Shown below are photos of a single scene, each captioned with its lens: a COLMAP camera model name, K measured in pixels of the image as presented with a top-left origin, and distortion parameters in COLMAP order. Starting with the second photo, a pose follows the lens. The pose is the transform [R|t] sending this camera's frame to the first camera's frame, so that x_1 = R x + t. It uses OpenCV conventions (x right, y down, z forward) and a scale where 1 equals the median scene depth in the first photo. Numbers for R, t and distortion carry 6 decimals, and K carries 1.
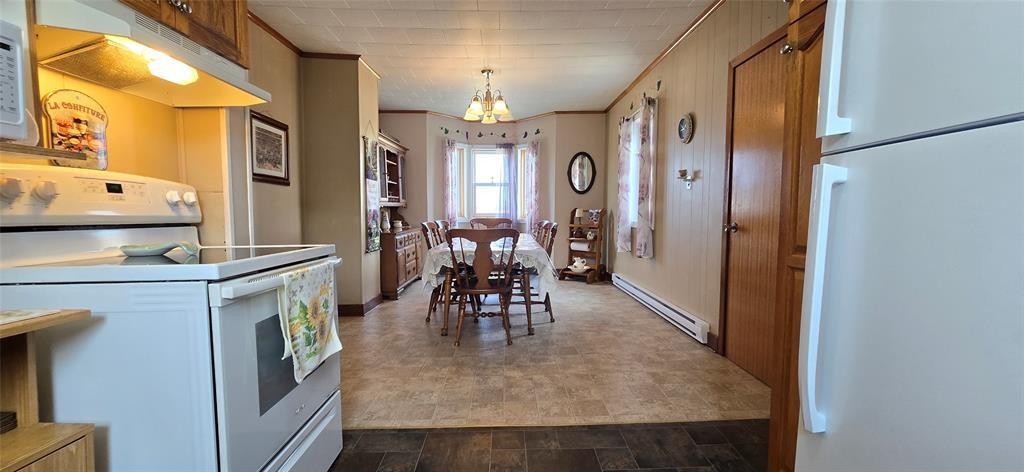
lens RADIAL K [[416.2, 0, 513.0], [0, 416.2, 236.9], [0, 0, 1]] dist [-0.000894, -0.000294]
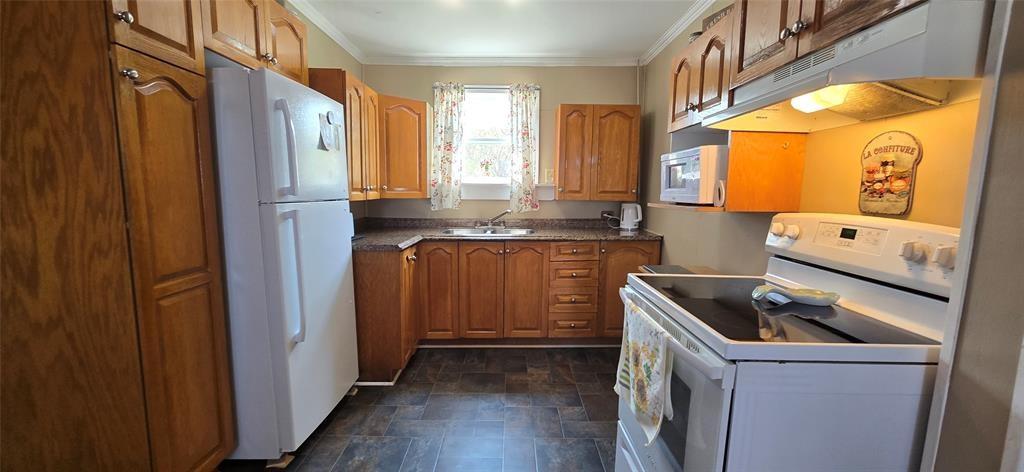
lens RADIAL K [[416.2, 0, 512.7], [0, 416.2, 238.5], [0, 0, 1]] dist [-0.000894, -0.000294]
pose [[-0.999879, -0.014785, 0.004918, -0.205940], [-0.013693, 0.984396, 0.175435, -0.265981], [-0.007435, 0.175347, -0.984479, 1.970208]]
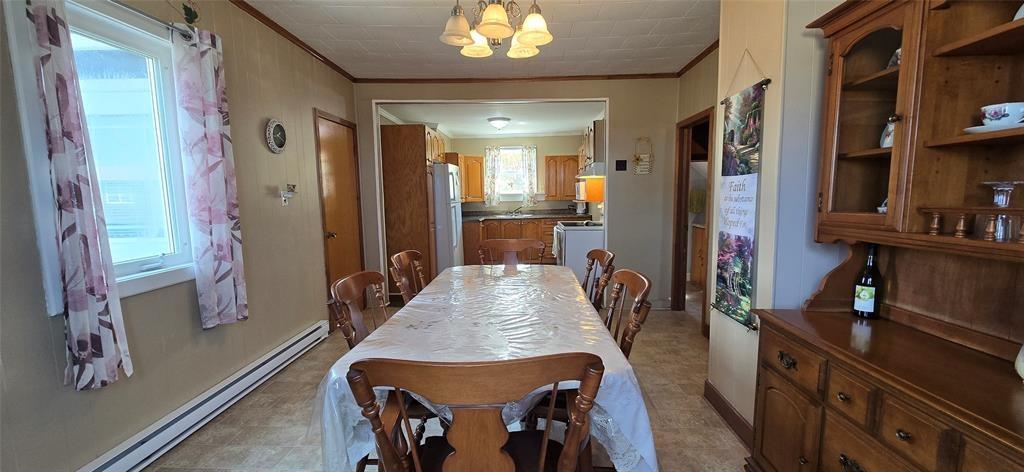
lens RADIAL K [[416.2, 0, 514.3], [0, 416.2, 241.9], [0, 0, 1]] dist [-0.000894, -0.000294]
pose [[-0.998750, 0.009582, 0.049066, -0.269306], [0.018120, 0.984106, 0.176656, -0.386819], [-0.046594, 0.177324, -0.983049, 3.558567]]
